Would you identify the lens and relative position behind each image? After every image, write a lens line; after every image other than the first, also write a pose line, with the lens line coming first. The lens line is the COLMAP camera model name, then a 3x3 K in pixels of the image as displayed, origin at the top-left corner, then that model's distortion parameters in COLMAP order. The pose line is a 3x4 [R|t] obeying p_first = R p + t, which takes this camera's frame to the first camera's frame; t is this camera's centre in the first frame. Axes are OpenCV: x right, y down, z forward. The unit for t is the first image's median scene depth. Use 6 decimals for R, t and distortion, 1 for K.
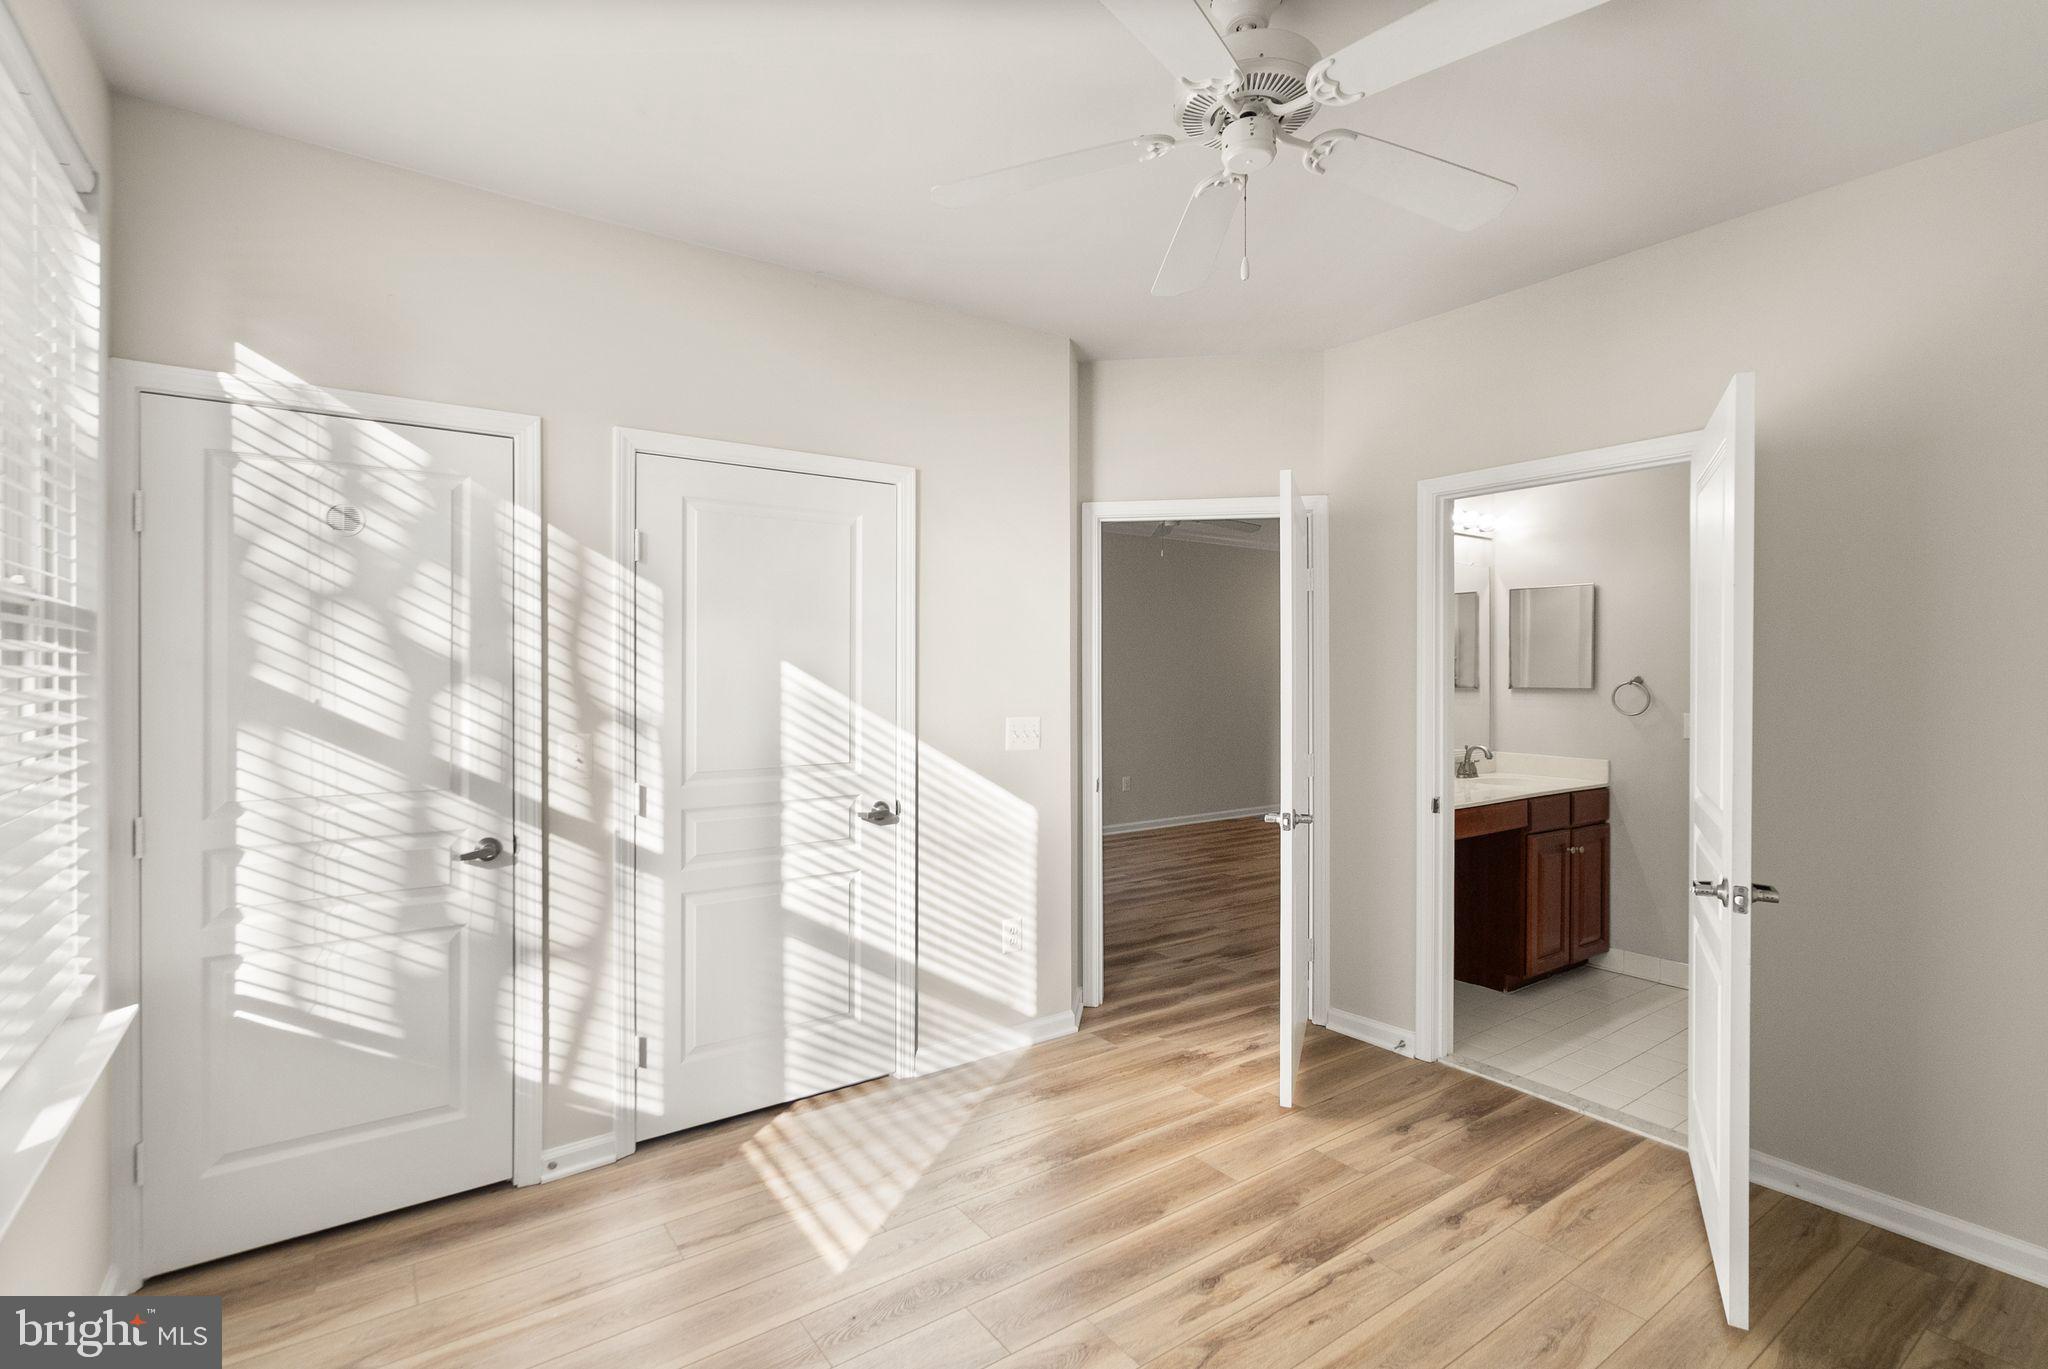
lens RADIAL K [[946.7, 0, 1024.7], [0, 946.7, 654.9], [0, 0, 1]] dist [-0.005213, 0.000222]
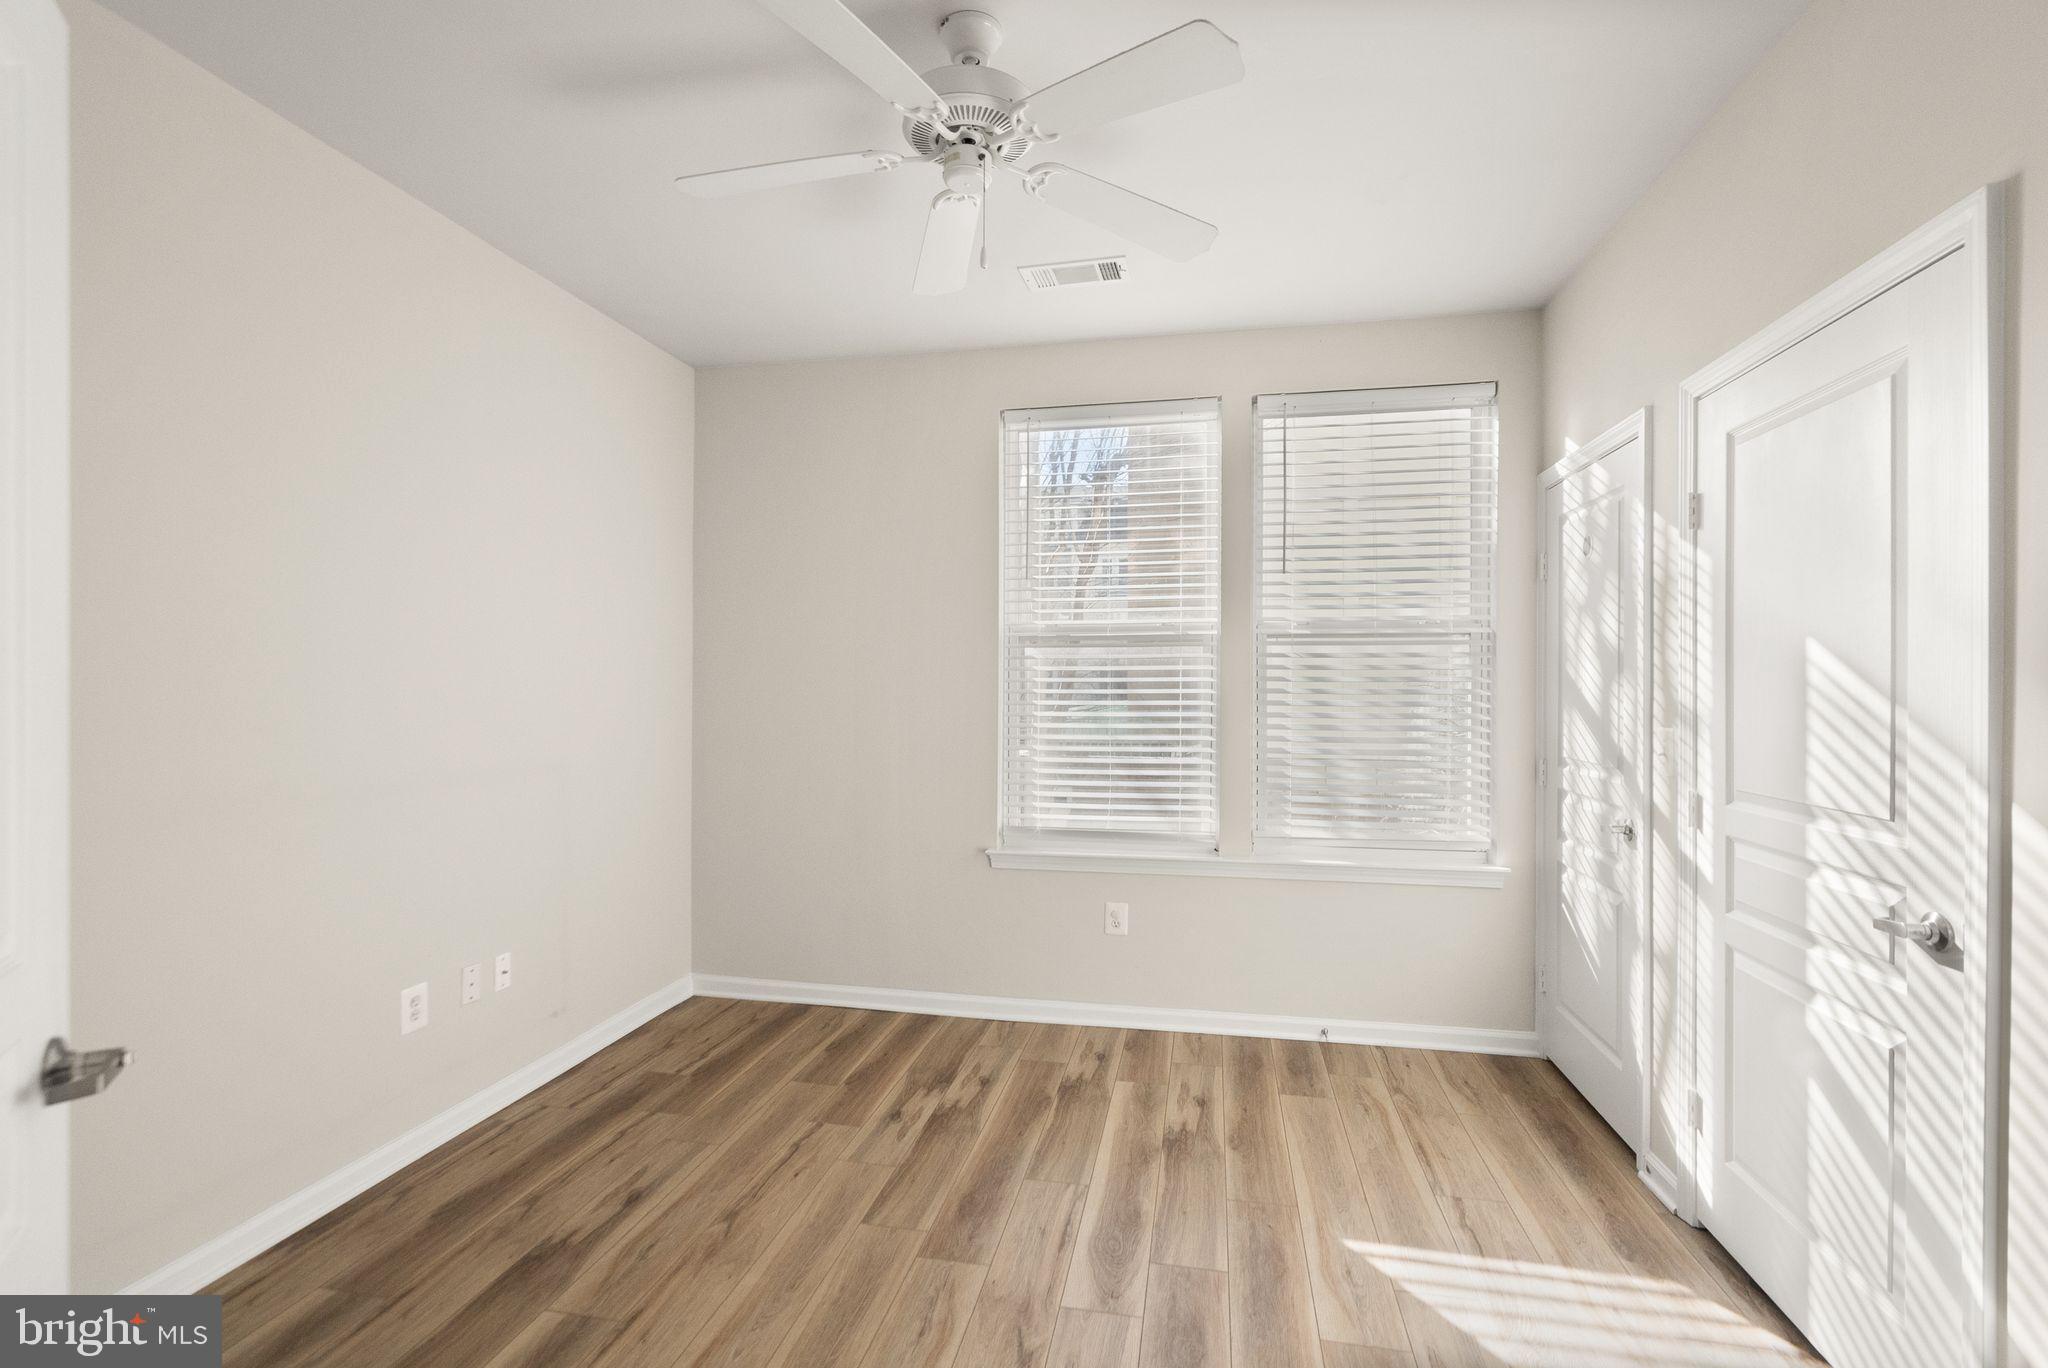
lens RADIAL K [[950.0, 0, 1013.9], [0, 950.0, 684.7], [0, 0, 1]] dist [-0.000683, 0.000407]
pose [[-0.731322, -0.006249, -0.682004, 0.598339], [0.003742, 0.999906, -0.013173, 0.046303], [0.682022, -0.012186, -0.731230, 1.171113]]
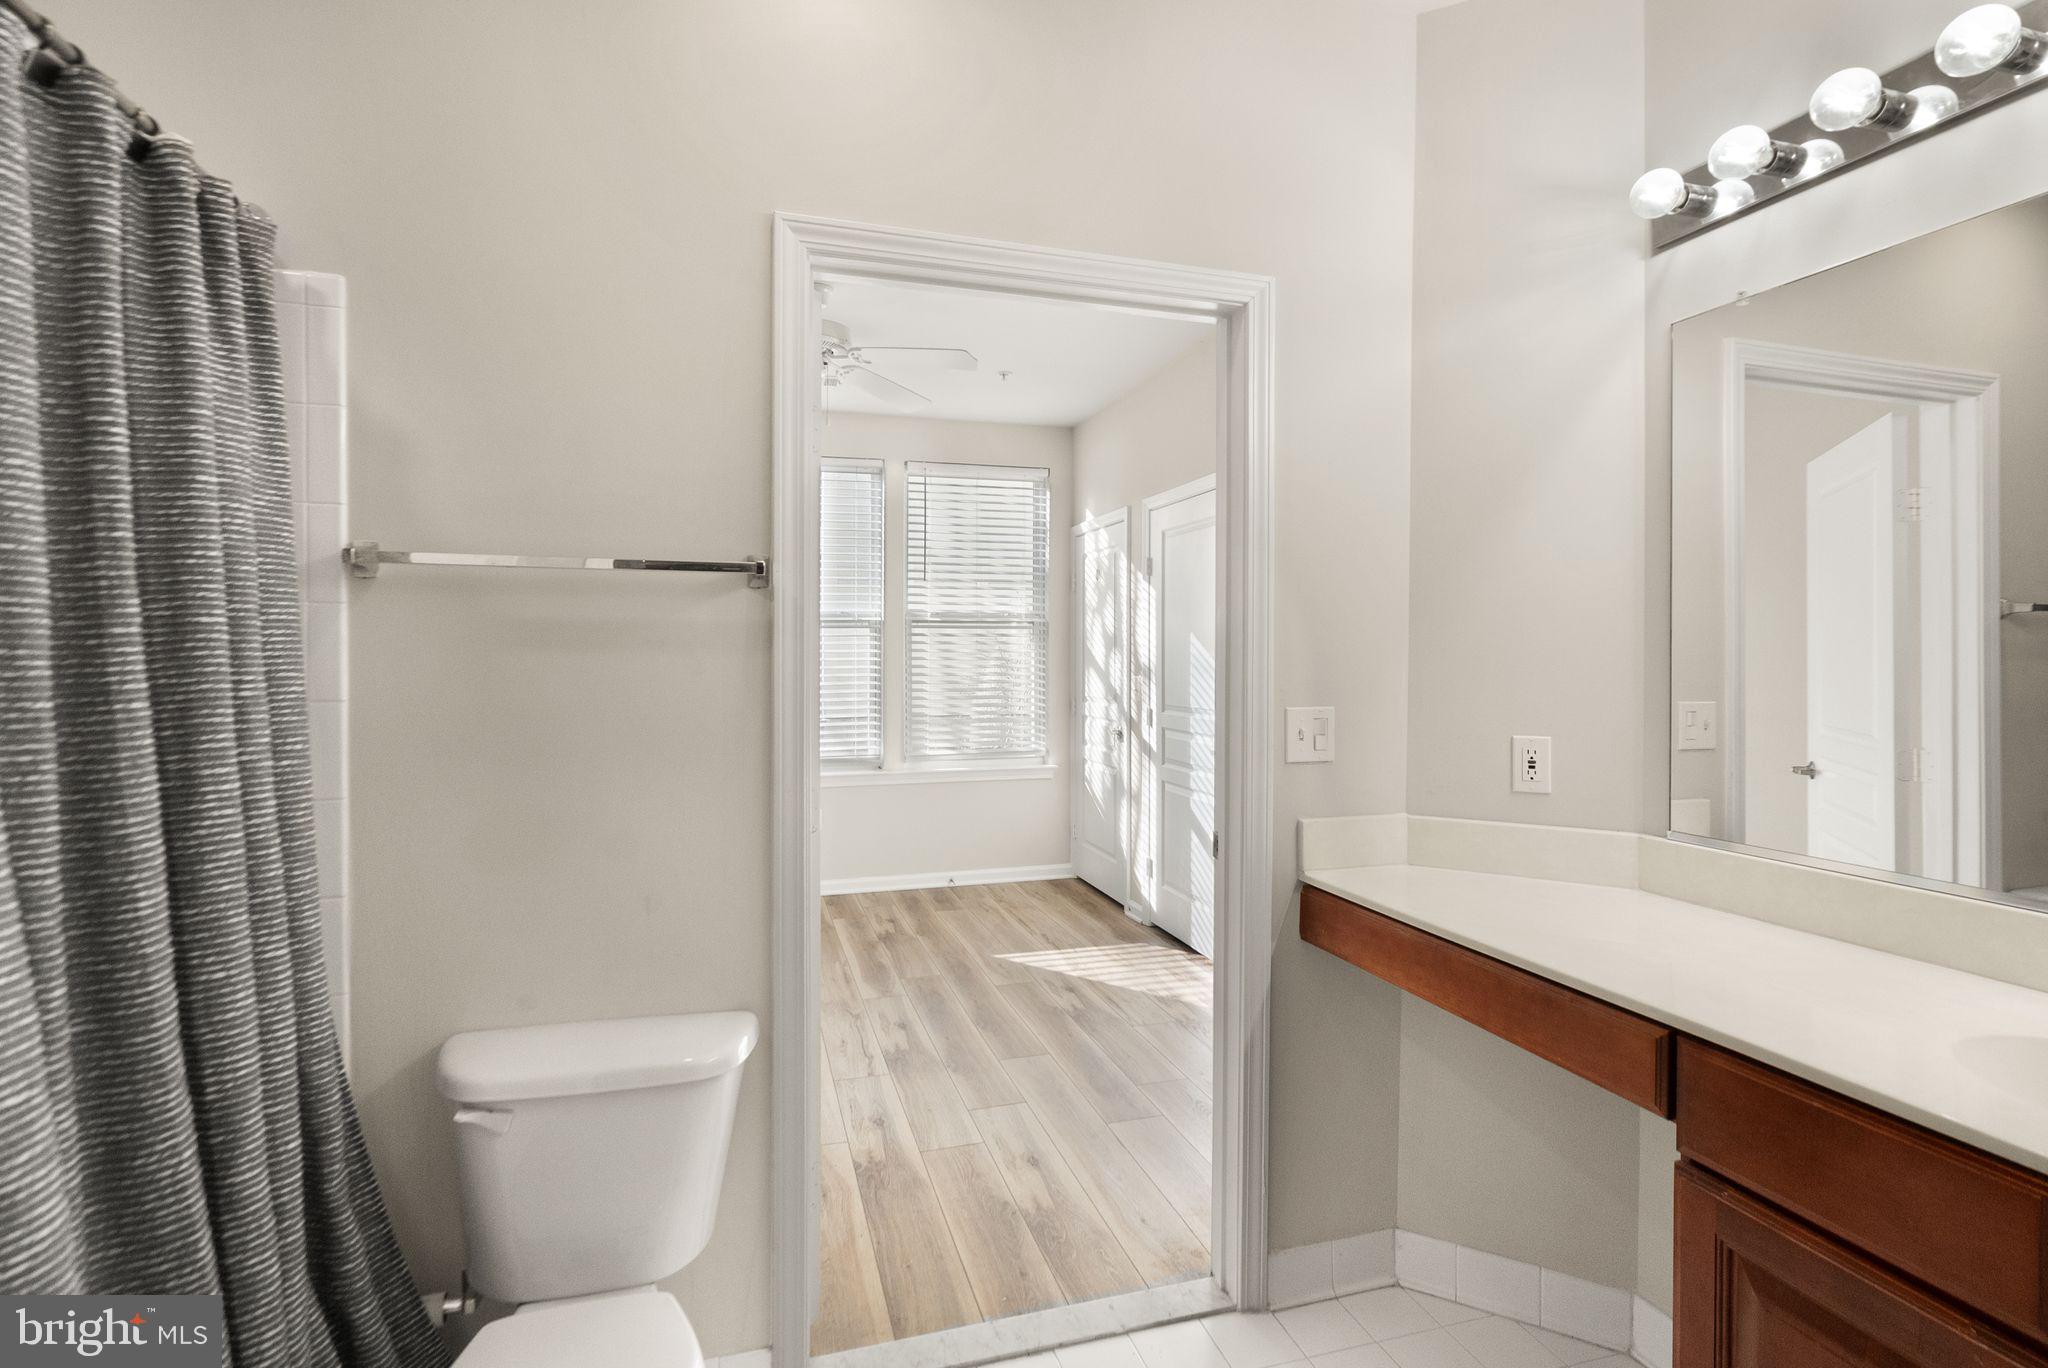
lens RADIAL K [[967.9, 0, 1025.9], [0, 967.9, 668.2], [0, 0, 1]] dist [-0.001592, 0.000206]
pose [[-0.315486, 0.008281, -0.948894, 1.249762], [0.013930, 0.999895, 0.004094, 0.053355], [0.948828, -0.011926, -0.315569, 1.295846]]
